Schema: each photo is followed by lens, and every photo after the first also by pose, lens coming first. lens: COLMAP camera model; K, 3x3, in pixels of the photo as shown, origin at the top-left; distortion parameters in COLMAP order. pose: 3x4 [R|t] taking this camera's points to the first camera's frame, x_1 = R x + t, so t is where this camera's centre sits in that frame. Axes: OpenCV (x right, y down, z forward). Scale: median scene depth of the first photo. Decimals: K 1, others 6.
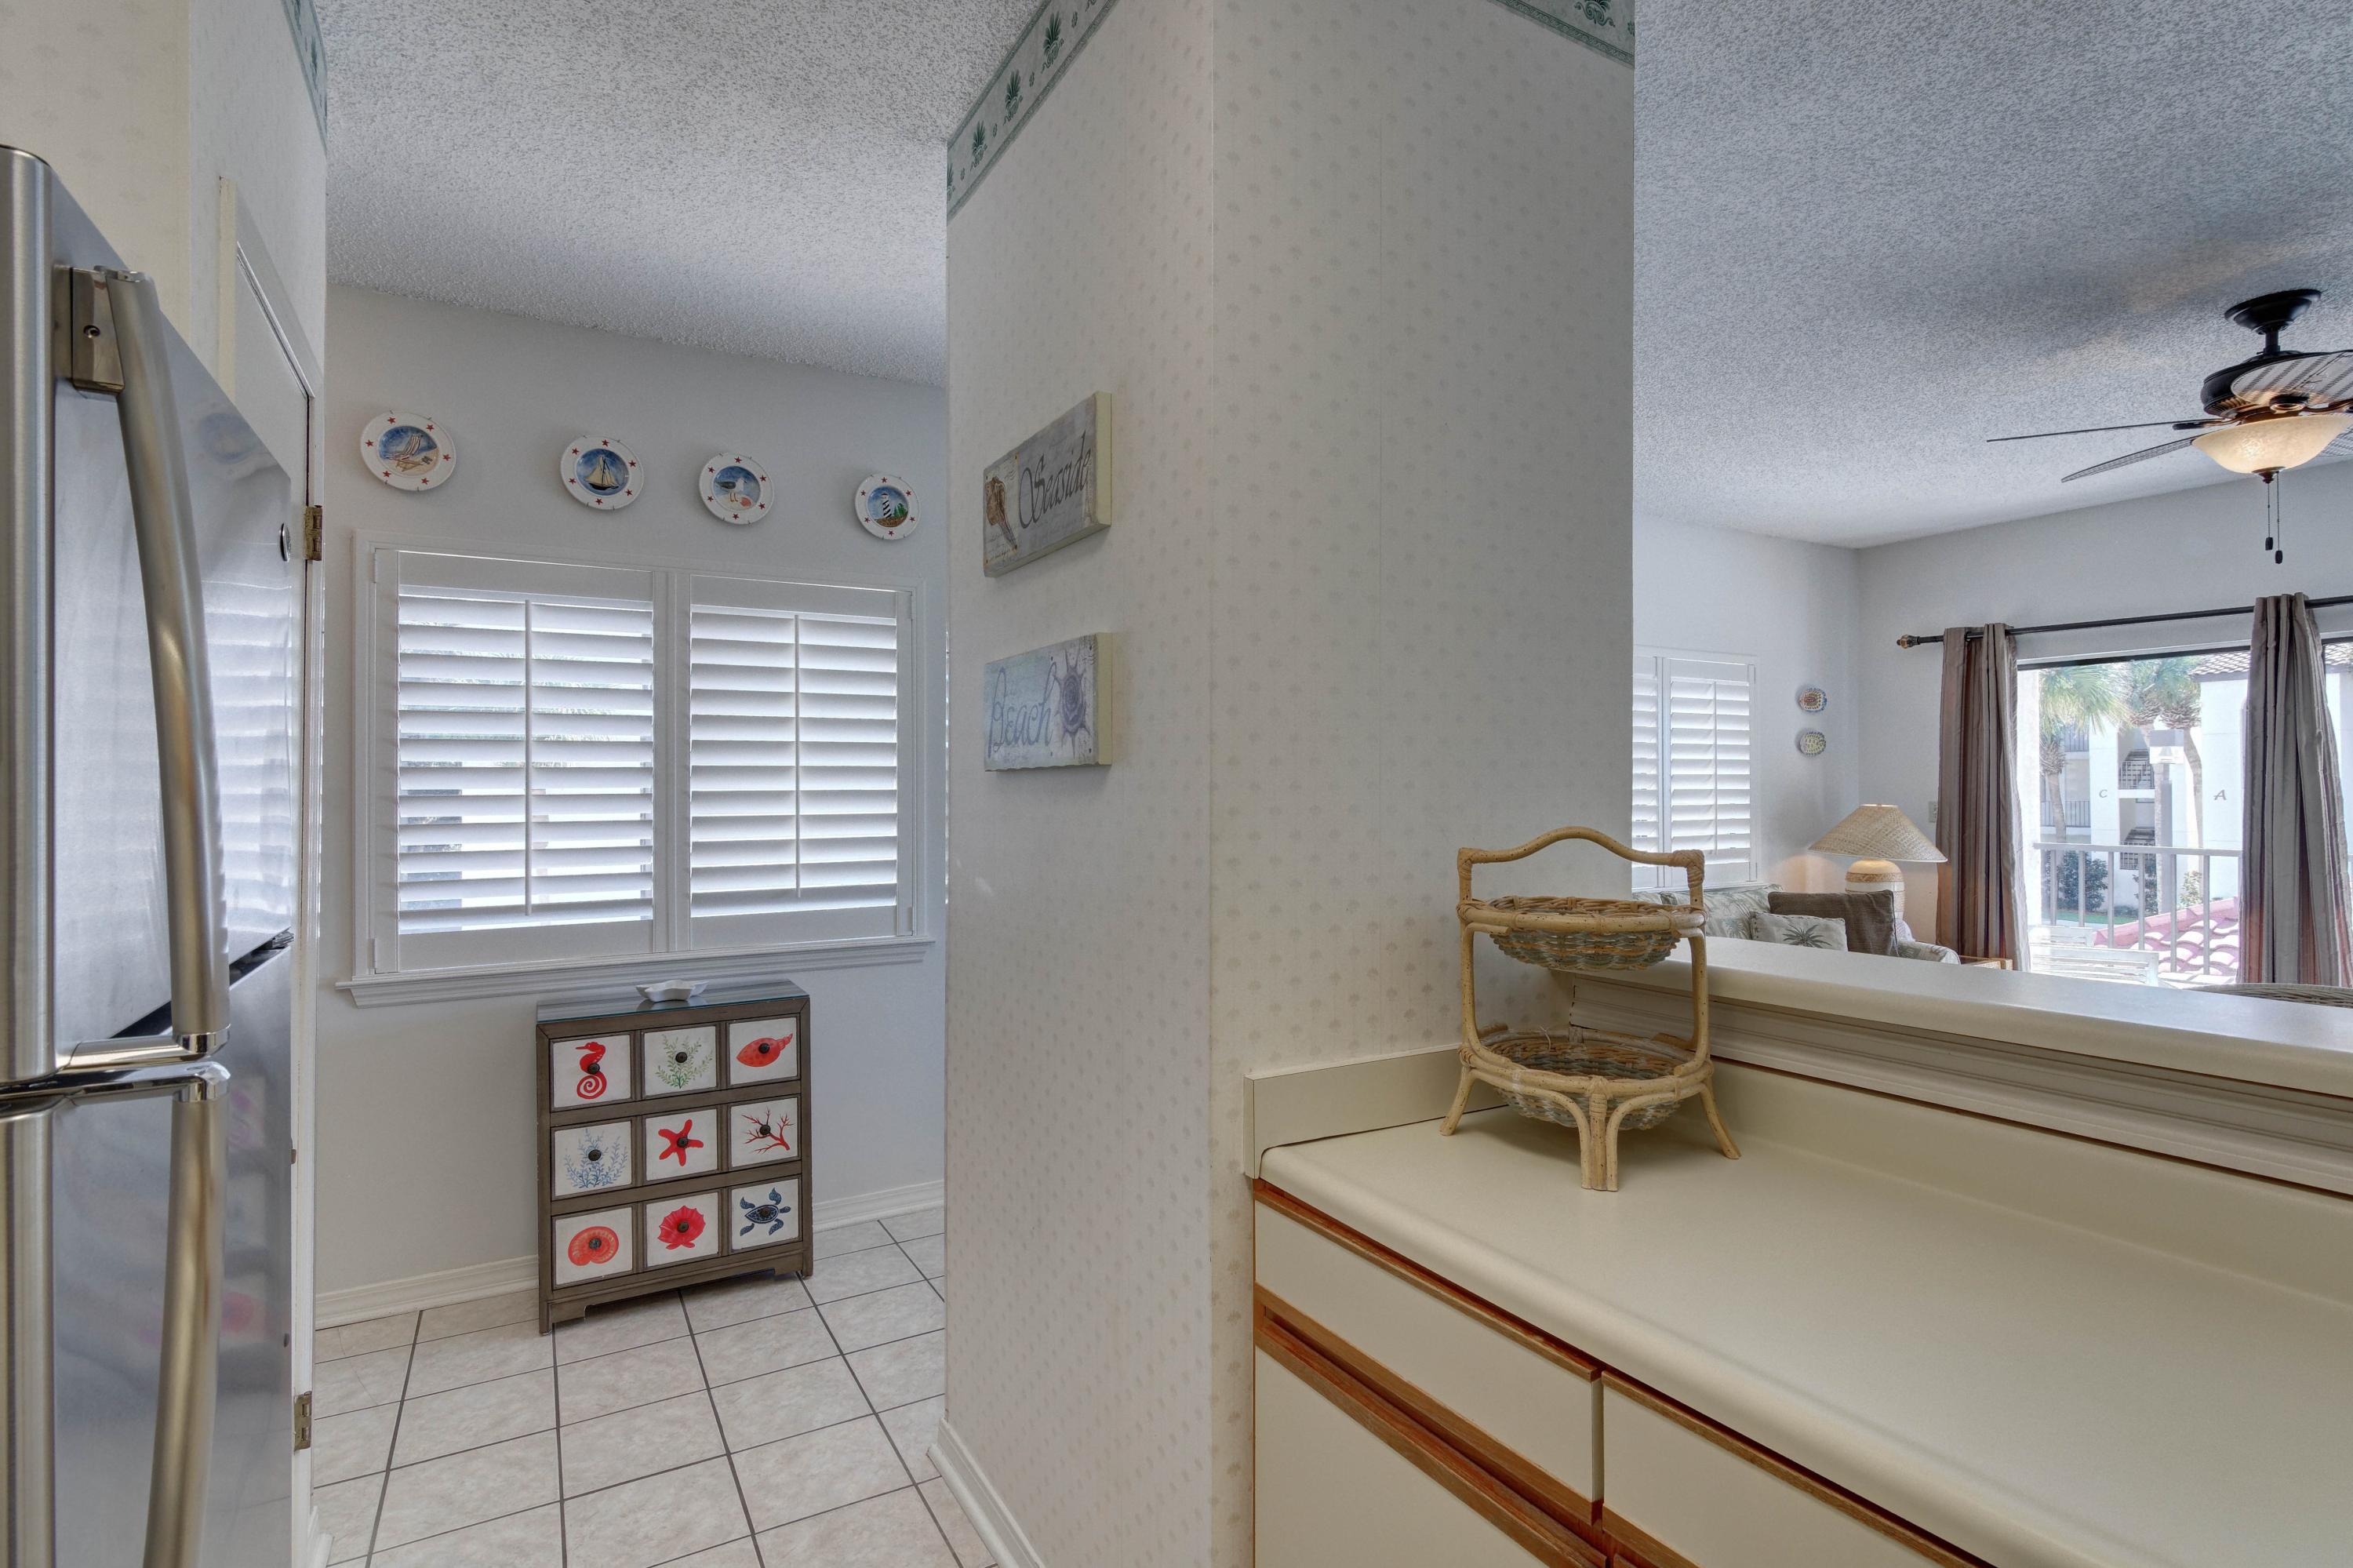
lens RADIAL K [[1089.7, 0, 1269.2], [0, 1089.7, 792.3], [0, 0, 1]] dist [0.027042, -0.000016]
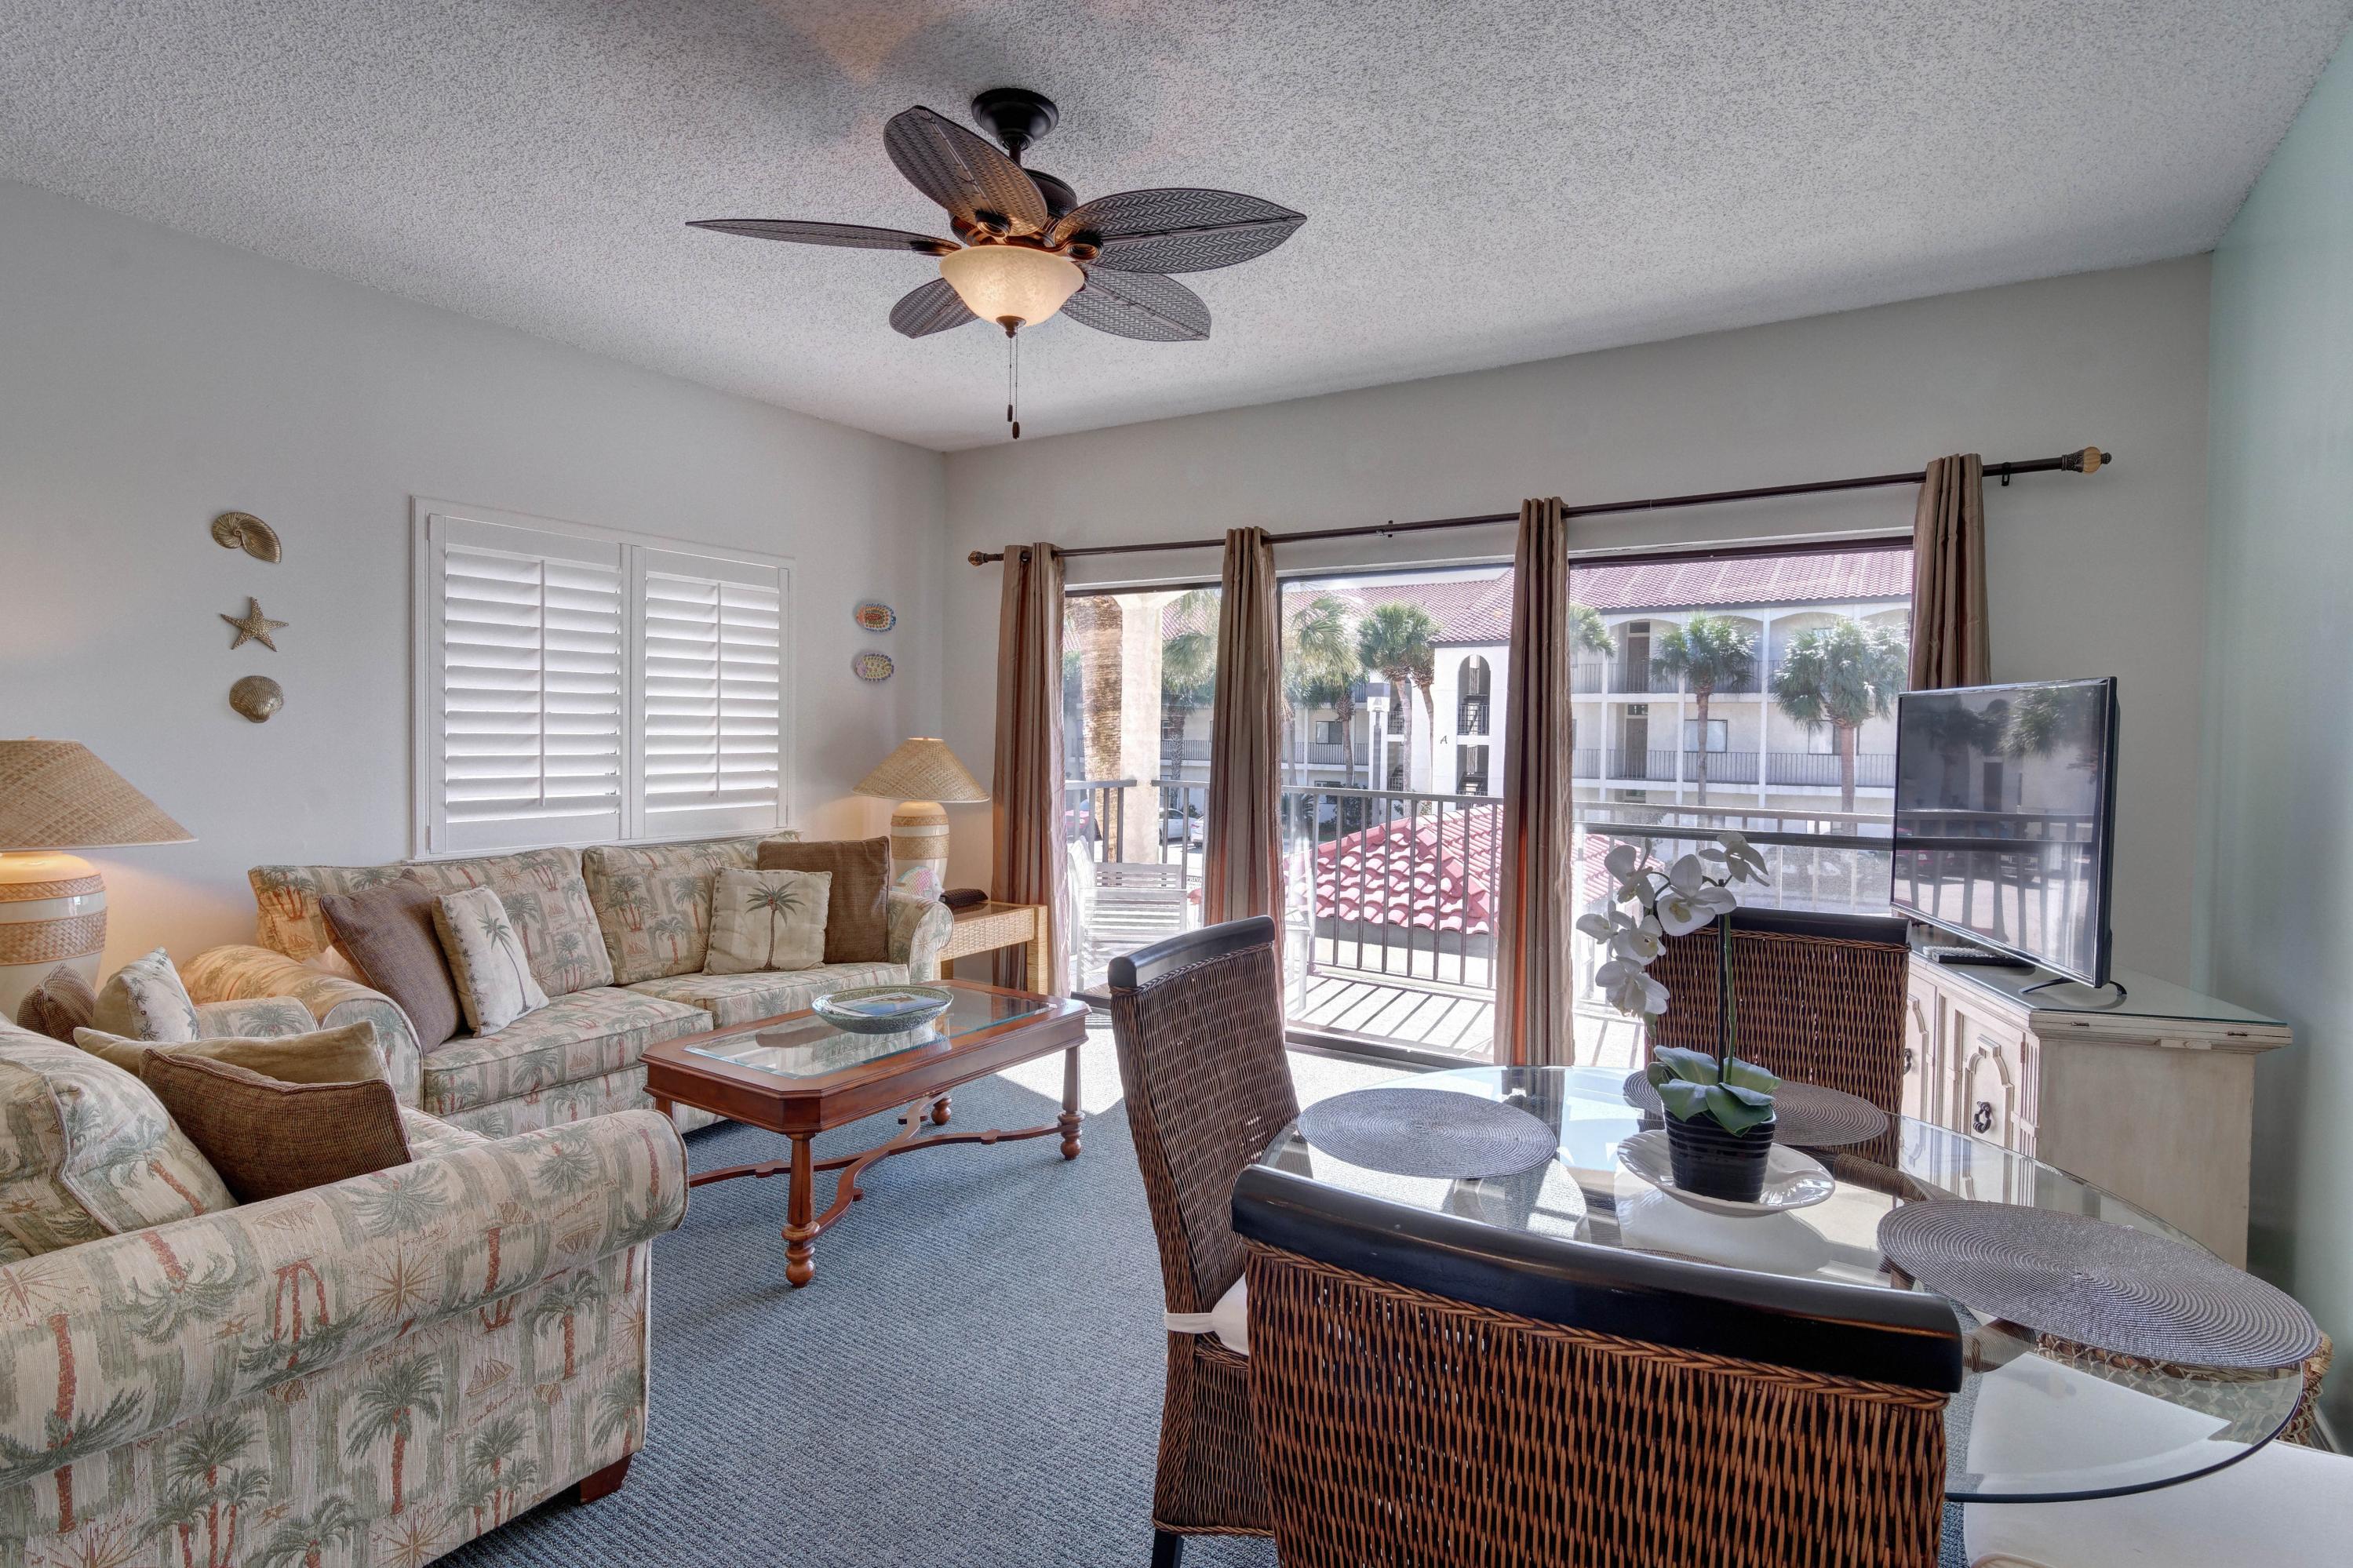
lens RADIAL K [[1135.0, 0, 1178.1], [0, 1135.0, 796.0], [0, 0, 1]] dist [0.008786, -0.000472]
pose [[0.886043, -0.012618, 0.463432, 0.315604], [-0.013414, 0.998513, 0.052834, 0.006667], [-0.463409, -0.053030, 0.884556, 0.097653]]
